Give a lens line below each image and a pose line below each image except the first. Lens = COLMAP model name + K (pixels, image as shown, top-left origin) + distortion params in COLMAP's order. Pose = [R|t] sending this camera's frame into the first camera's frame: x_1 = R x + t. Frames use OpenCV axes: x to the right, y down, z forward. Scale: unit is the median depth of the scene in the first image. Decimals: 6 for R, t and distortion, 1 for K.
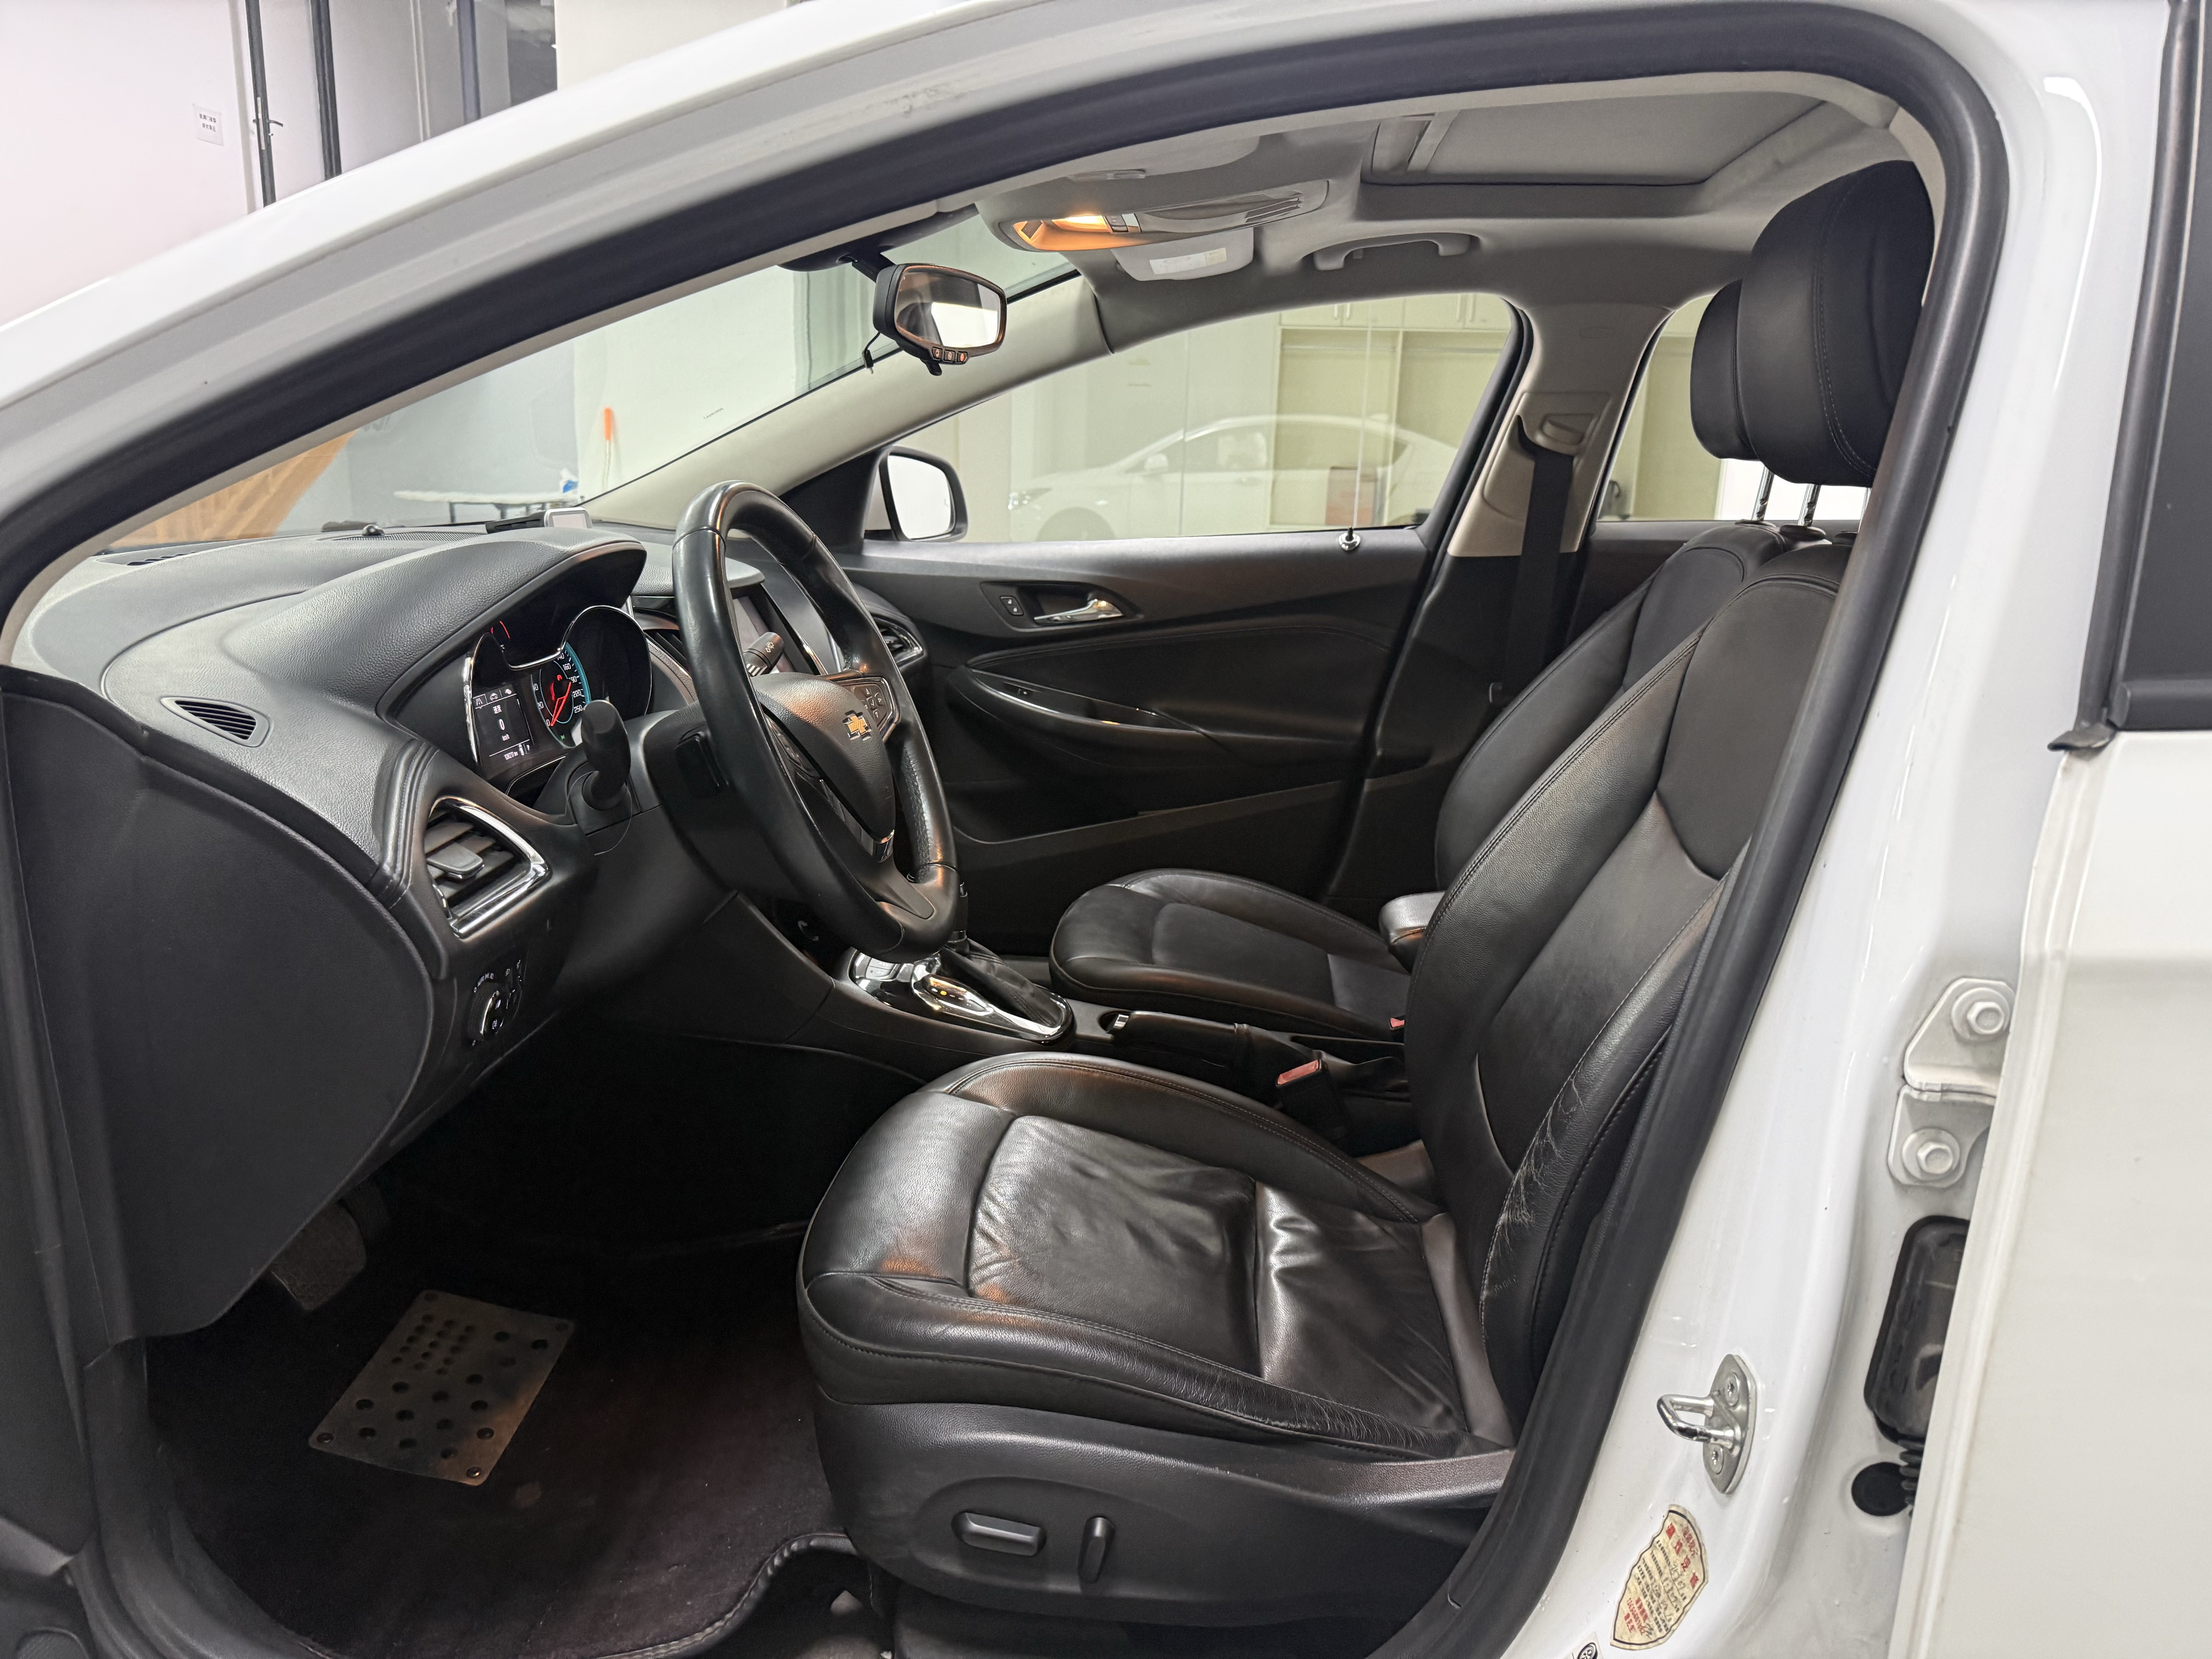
lens RADIAL K [[1559.9, 0, 1102.2], [0, 1559.9, 852.4], [0, 0, 1]] dist [0.062045, -0.078911]
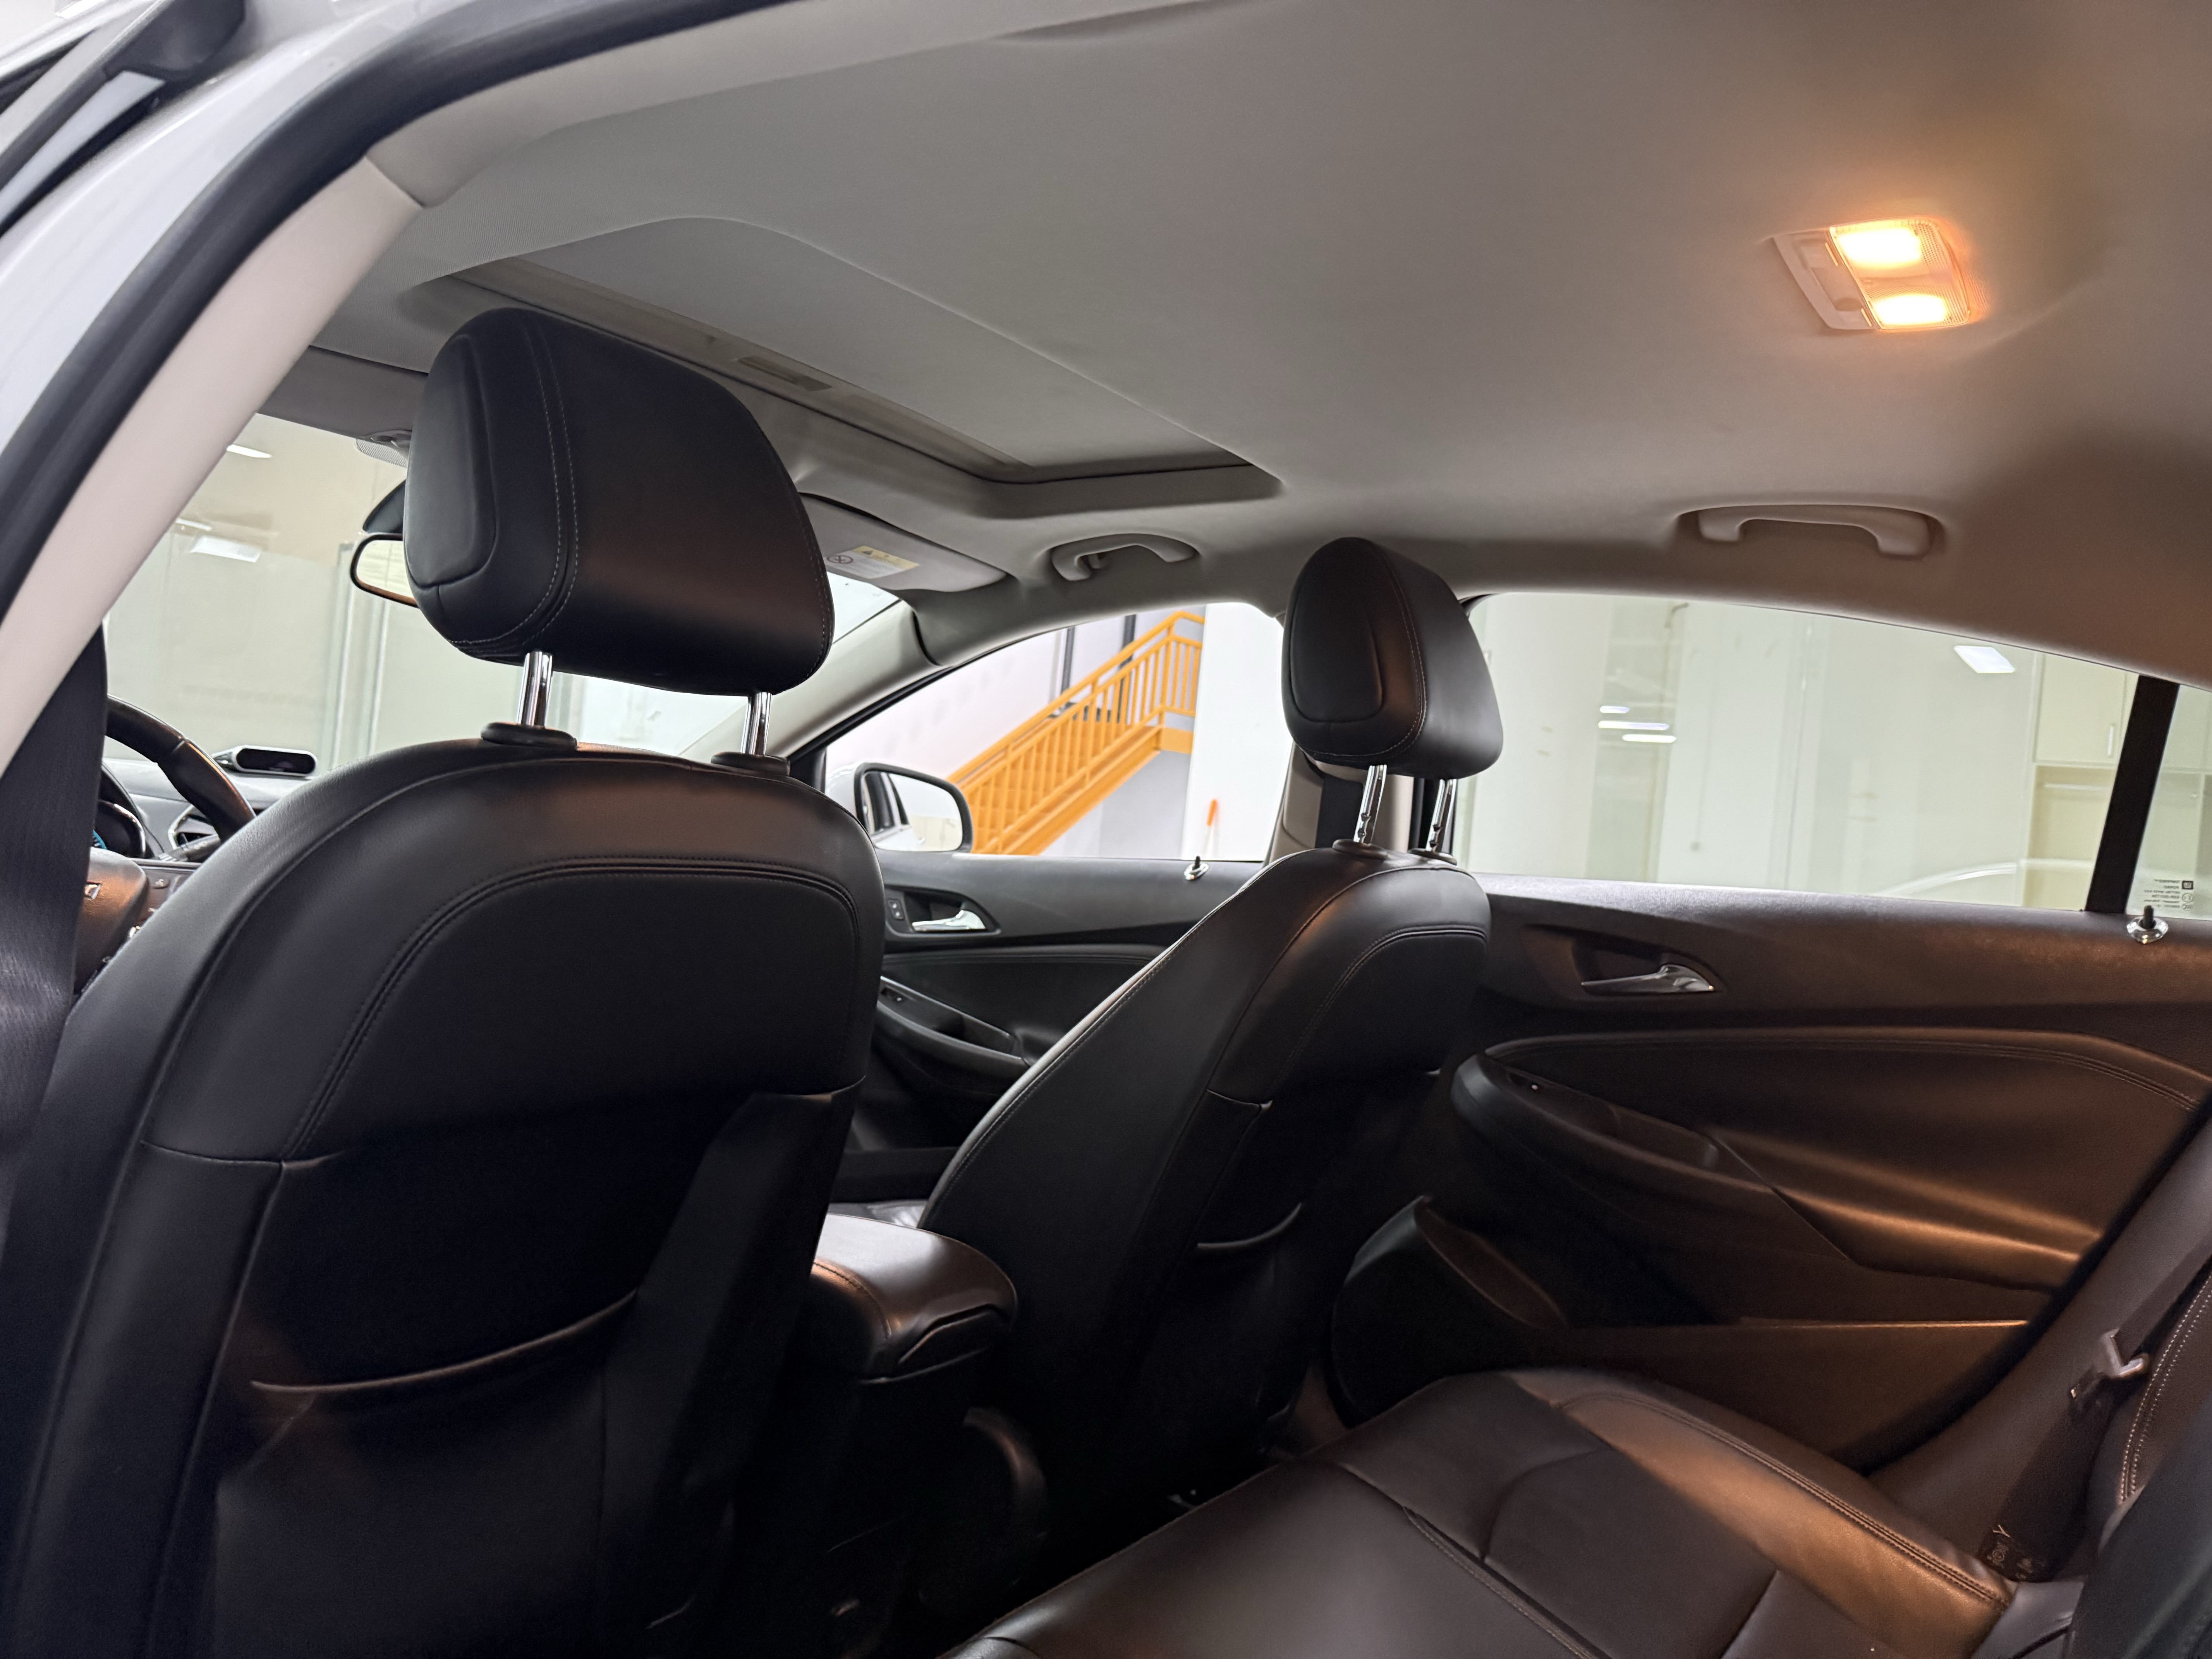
lens RADIAL K [[1559.9, 0, 1107.0], [0, 1559.9, 806.9], [0, 0, 1]] dist [0.062045, -0.078911]
pose [[0.863145, 0.047482, -0.502719, 0.586892], [-0.192974, 0.951019, -0.241504, -0.007362], [0.466628, 0.305465, 0.830030, 0.230869]]
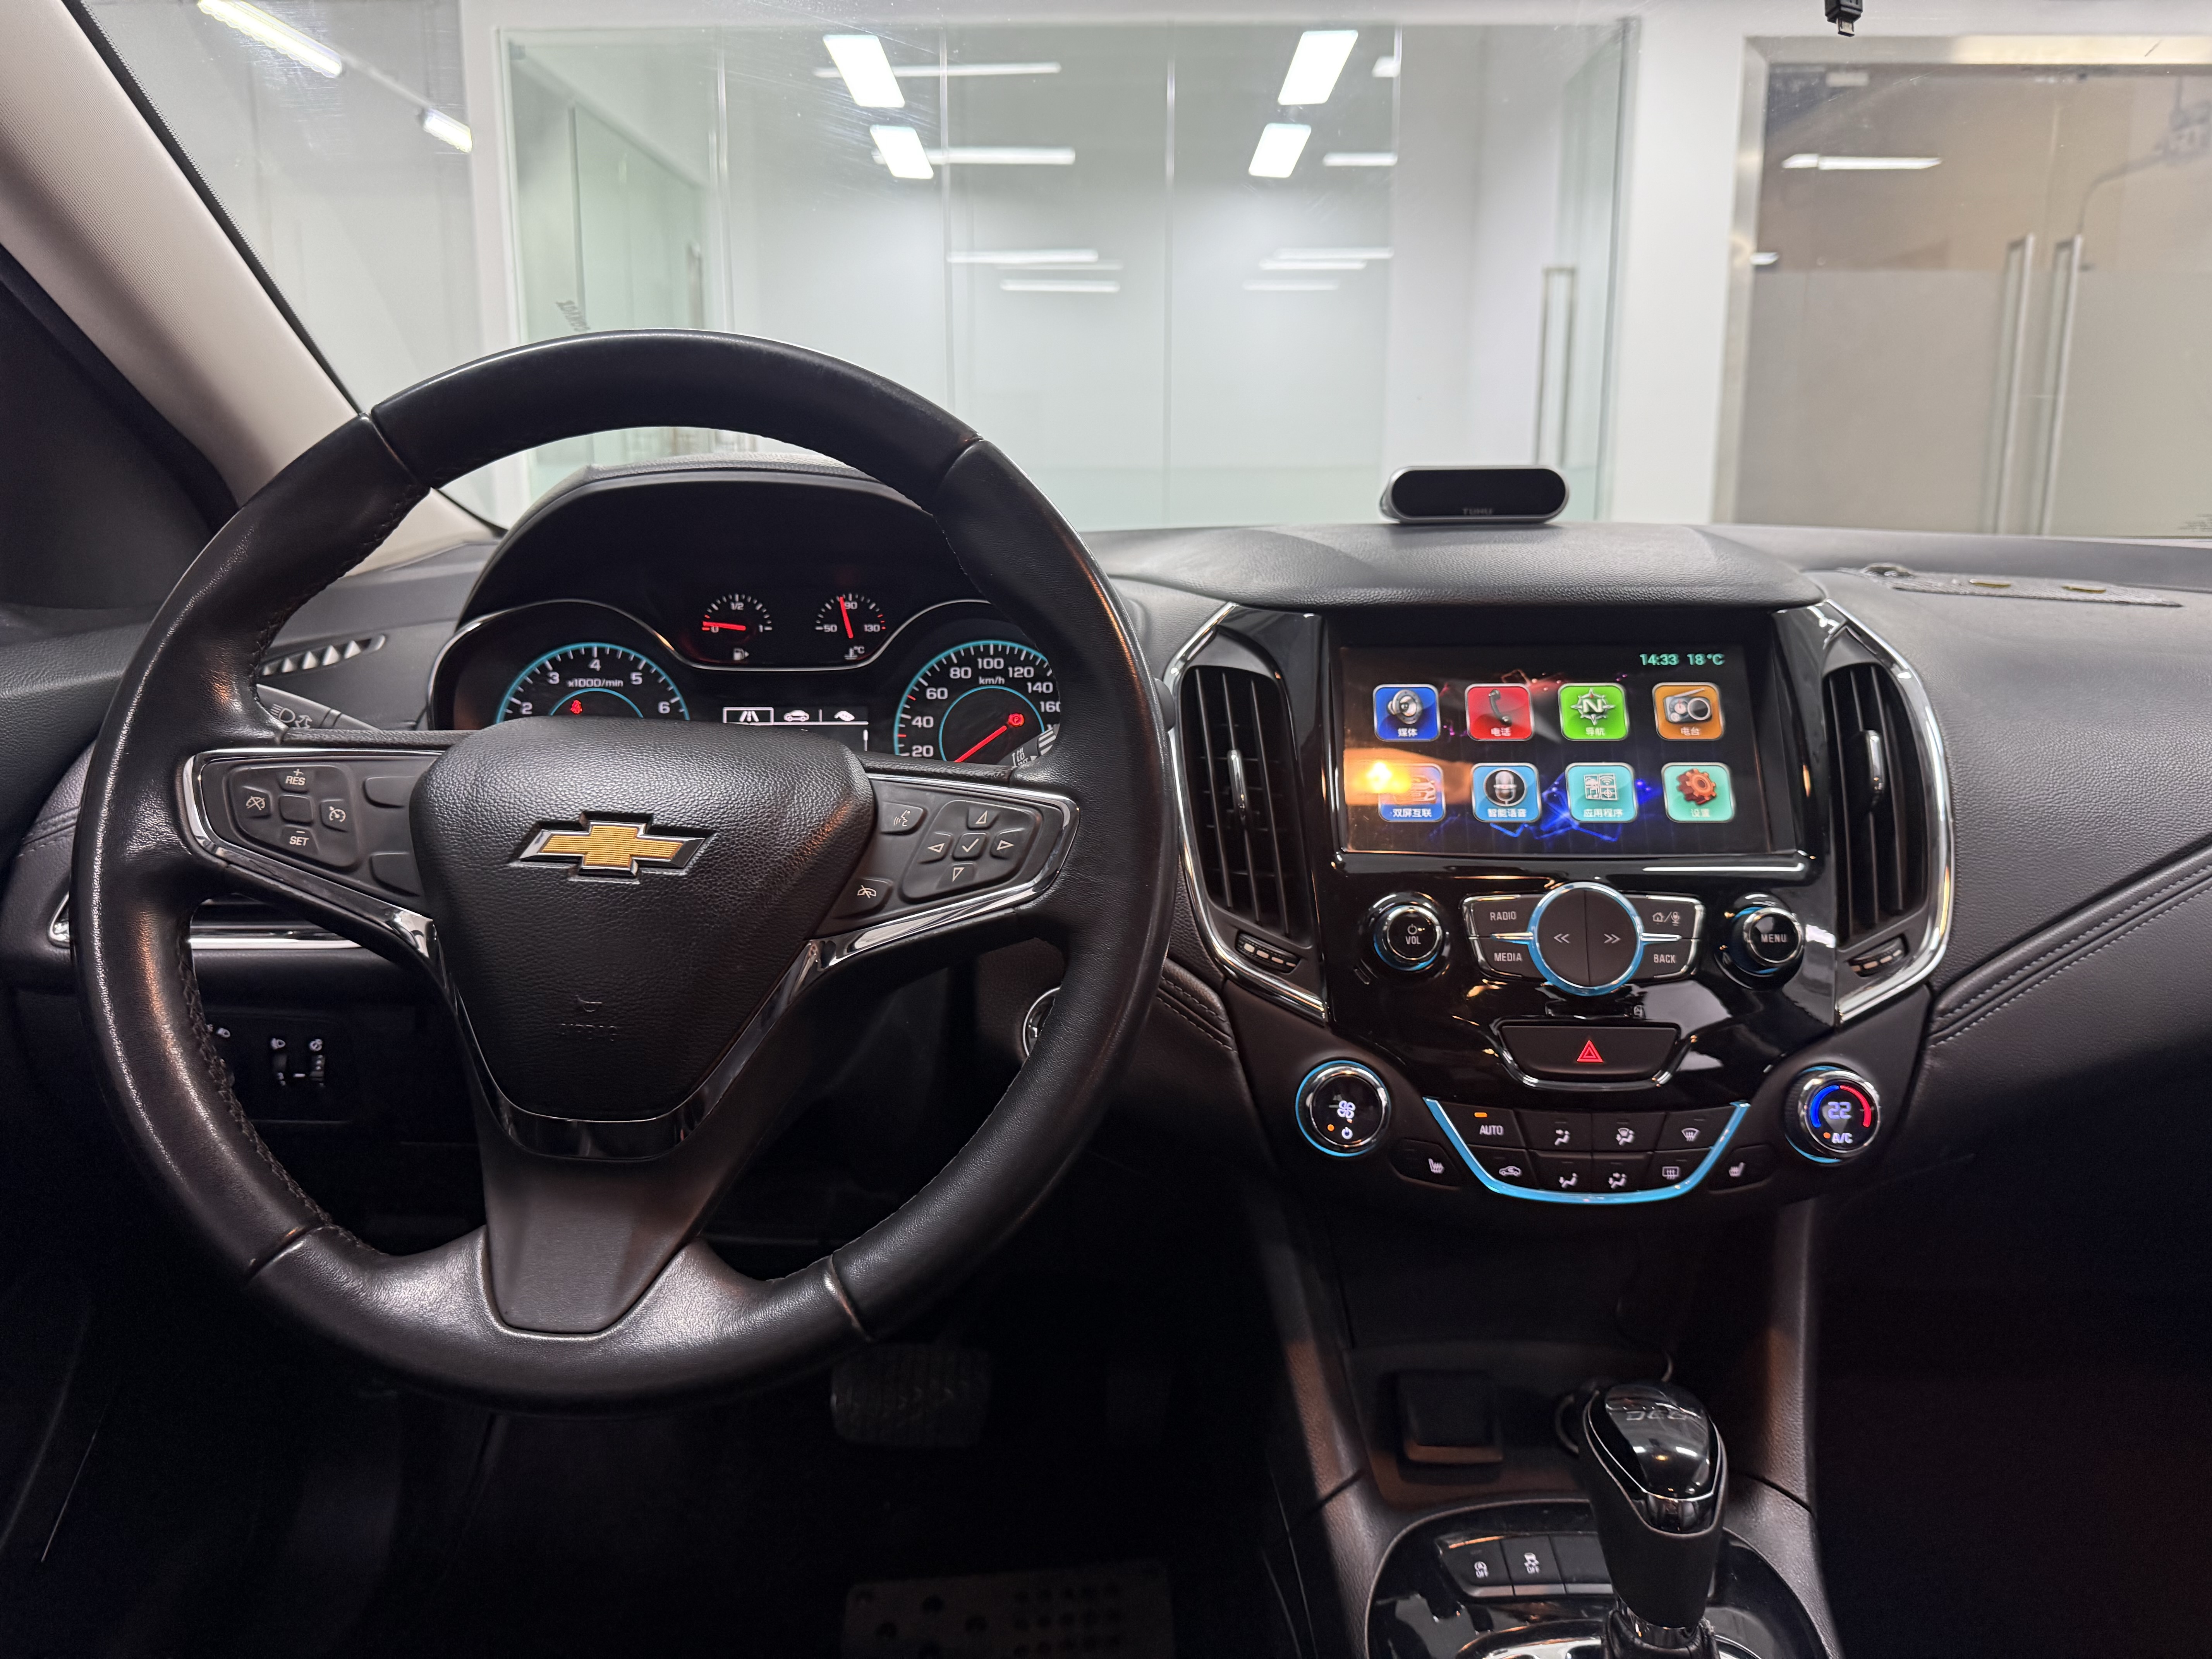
lens RADIAL K [[1559.9, 0, 1101.7], [0, 1559.9, 836.4], [0, 0, 1]] dist [0.062045, -0.078911]
pose [[0.050625, 0.168703, -0.984366, 0.163446], [-0.241048, 0.958555, 0.151882, -0.105249], [0.969192, 0.229591, 0.089193, 0.616579]]
